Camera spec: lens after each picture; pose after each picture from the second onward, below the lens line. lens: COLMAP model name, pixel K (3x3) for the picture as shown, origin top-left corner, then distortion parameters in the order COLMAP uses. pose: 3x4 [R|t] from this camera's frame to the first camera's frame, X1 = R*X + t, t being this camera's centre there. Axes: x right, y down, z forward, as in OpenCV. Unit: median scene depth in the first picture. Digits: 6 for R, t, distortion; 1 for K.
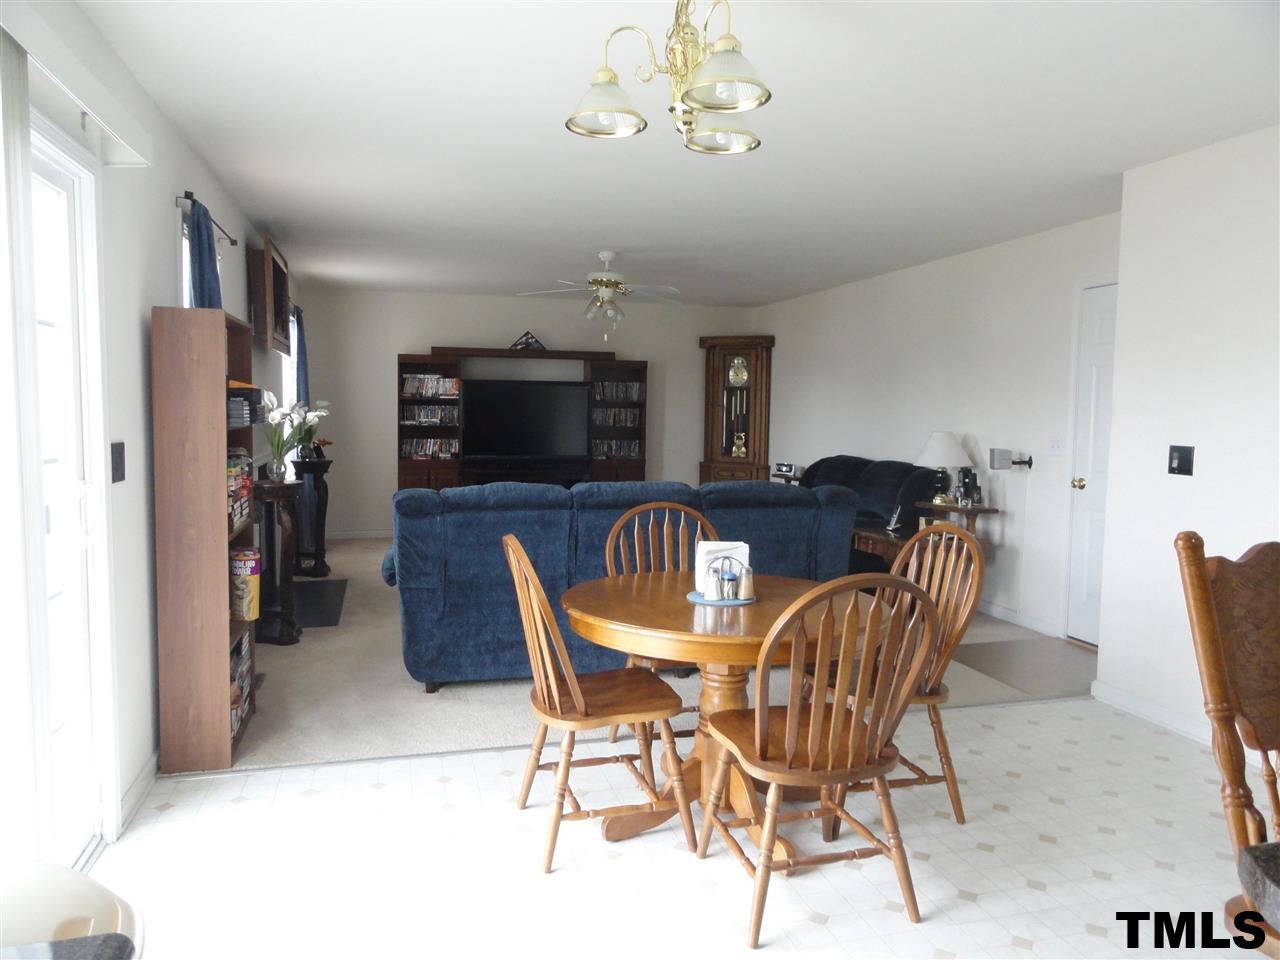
lens RADIAL K [[896.2, 0, 647.4], [0, 896.2, 481.1], [0, 0, 1]] dist [0.001291, 0.003174]
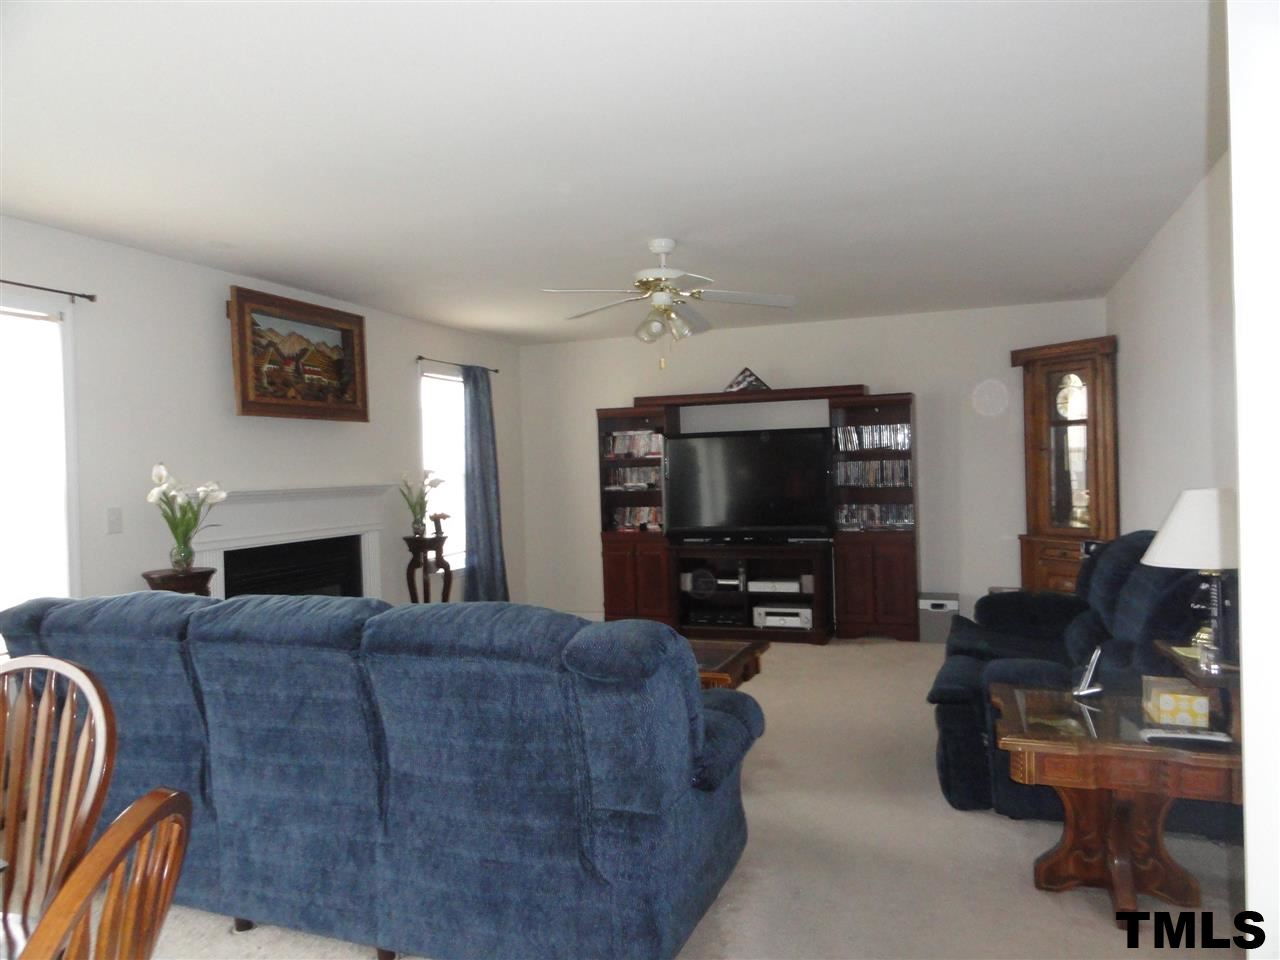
lens RADIAL K [[896.2, 0, 637.8], [0, 896.2, 480.8], [0, 0, 1]] dist [0.001291, 0.003174]
pose [[0.809511, -0.027621, -0.586455, 0.248099], [-0.010383, 0.998063, -0.061339, -0.019808], [0.587013, 0.055744, 0.807656, 0.320305]]
